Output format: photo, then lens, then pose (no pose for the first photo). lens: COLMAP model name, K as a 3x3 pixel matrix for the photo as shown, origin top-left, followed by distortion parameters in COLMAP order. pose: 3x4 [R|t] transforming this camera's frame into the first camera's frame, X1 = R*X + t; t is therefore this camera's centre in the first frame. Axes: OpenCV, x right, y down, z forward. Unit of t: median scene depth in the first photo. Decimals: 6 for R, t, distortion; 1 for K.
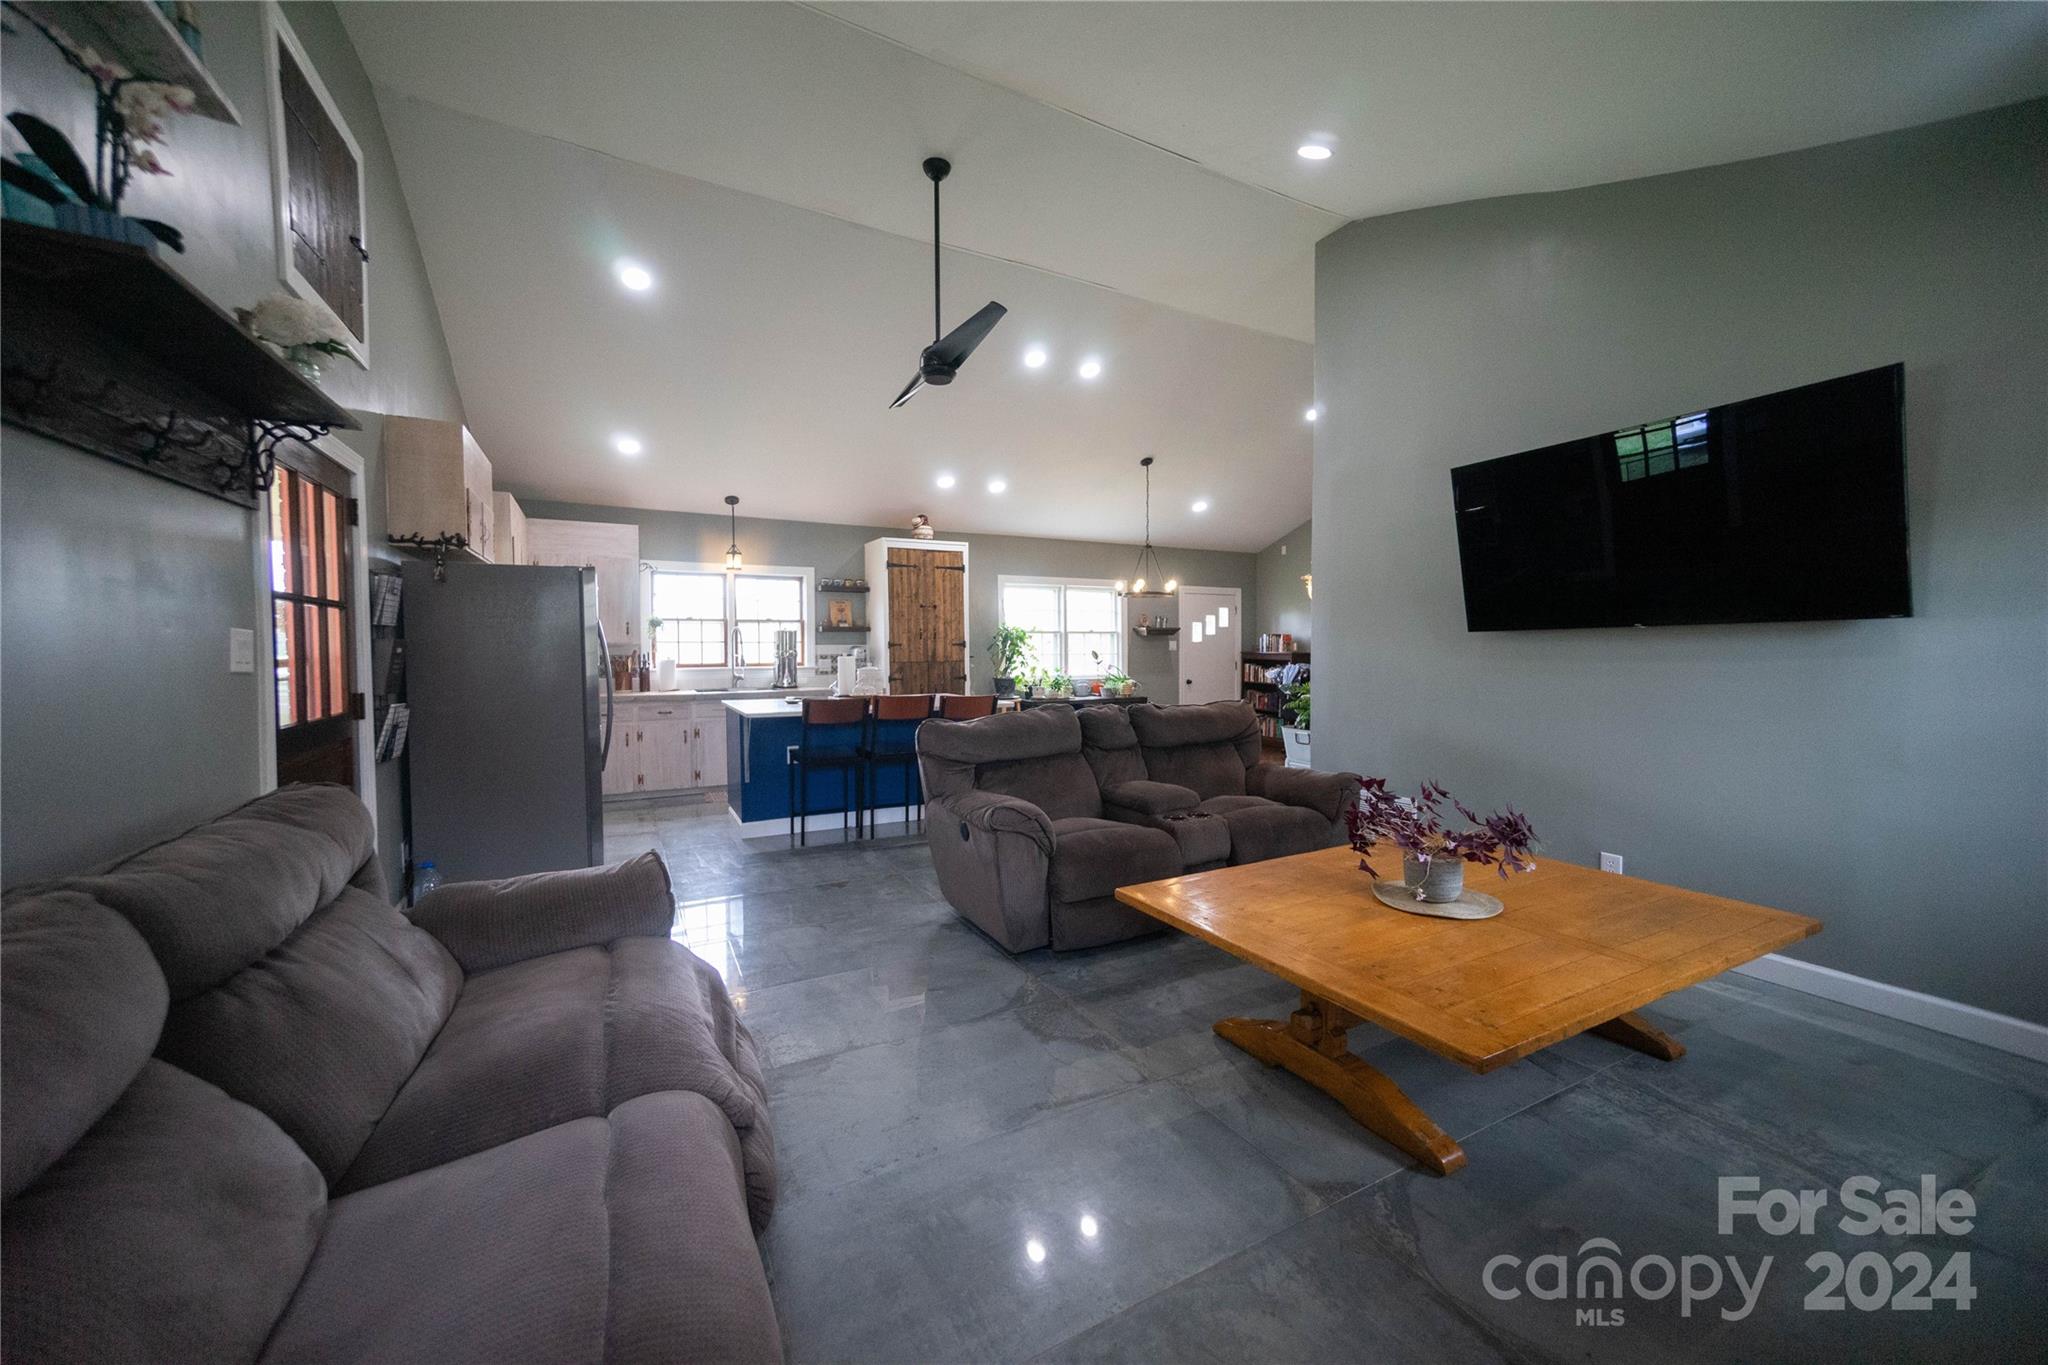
lens RADIAL K [[775.1, 0, 1005.3], [0, 775.1, 676.0], [0, 0, 1]] dist [0.012300, 0.000087]
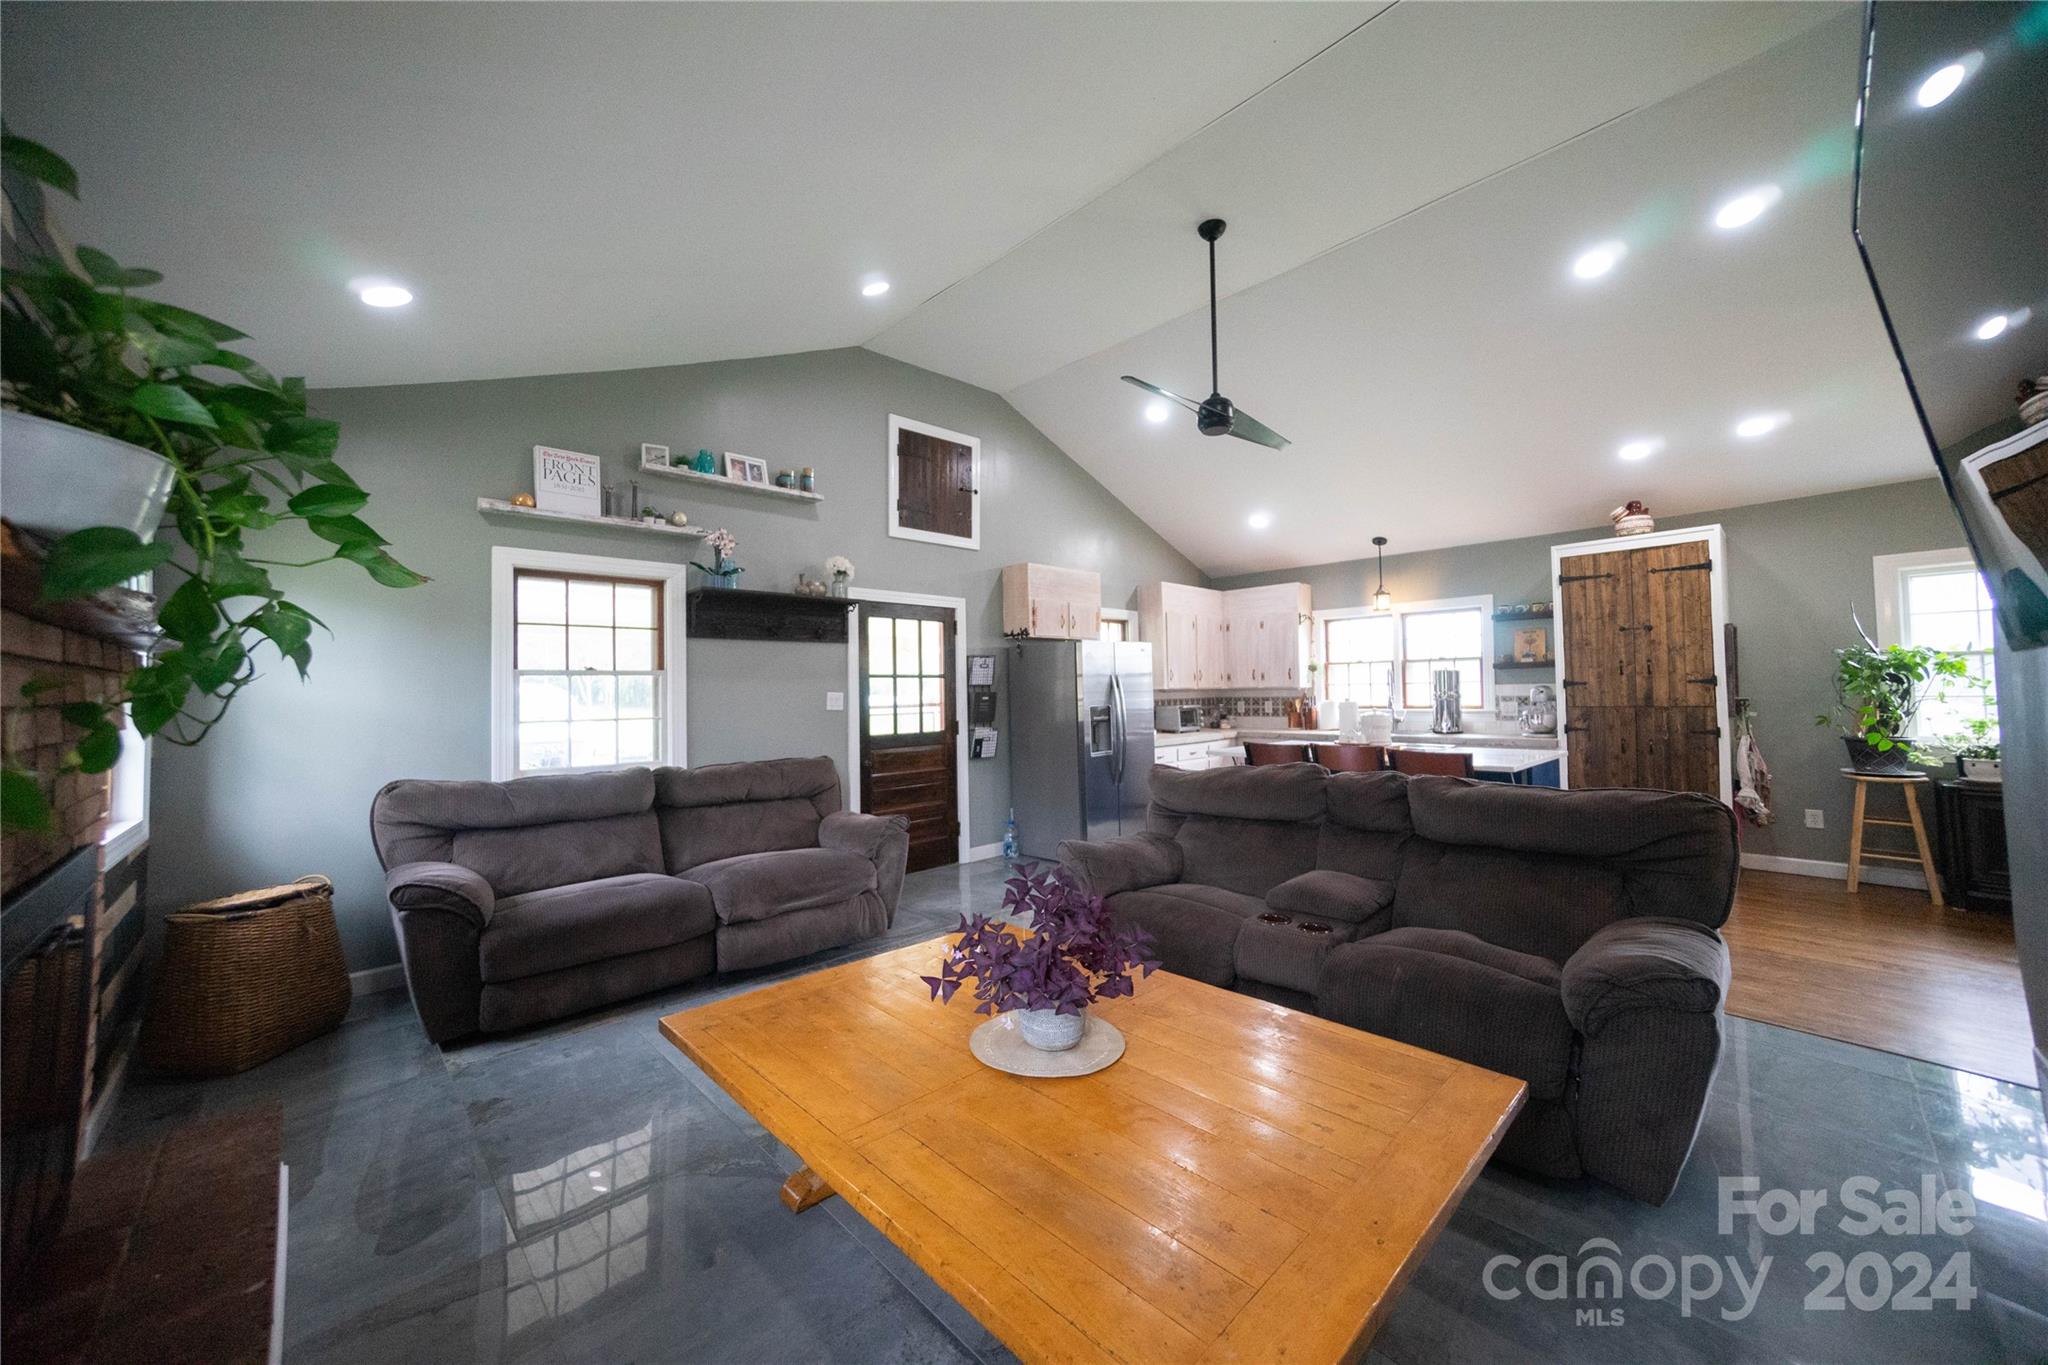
lens RADIAL K [[775.1, 0, 1005.3], [0, 775.1, 676.0], [0, 0, 1]] dist [0.012300, 0.000087]
pose [[0.239172, -0.020772, -0.970755, 0.463693], [-0.019942, 0.999455, -0.026300, -0.016677], [0.970772, 0.025649, 0.238628, 0.279719]]
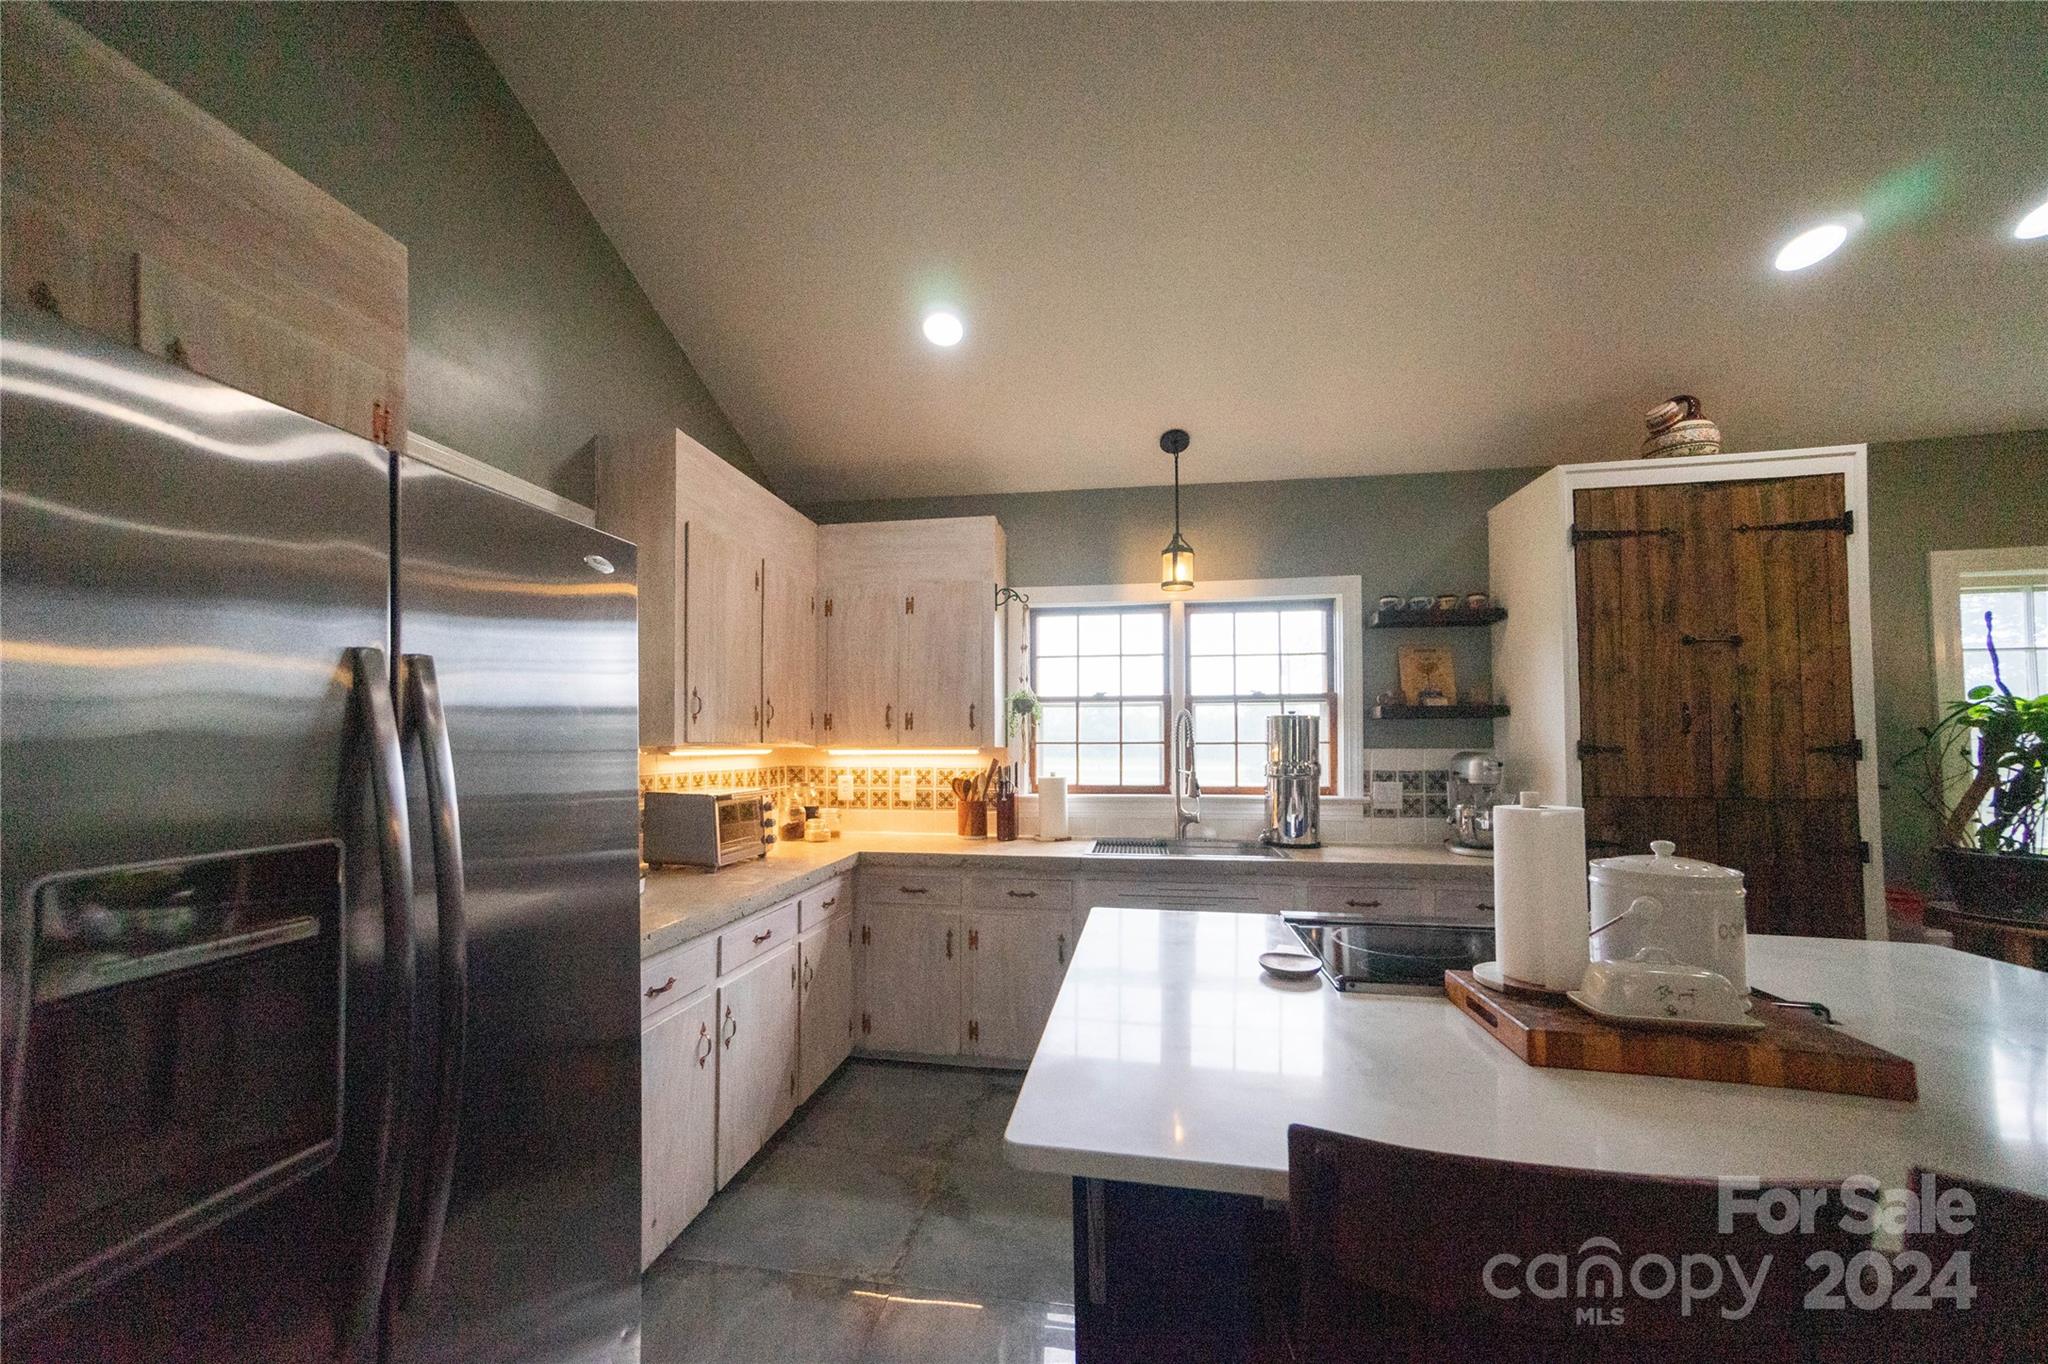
lens RADIAL K [[757.1, 0, 1011.5], [0, 757.1, 721.1], [0, 0, 1]] dist [0.015391, 0.000245]
pose [[0.789050, -0.015855, -0.614124, -0.140137], [-0.025663, 0.997944, -0.058737, -0.025835], [0.613792, 0.062107, 0.787021, 0.547386]]
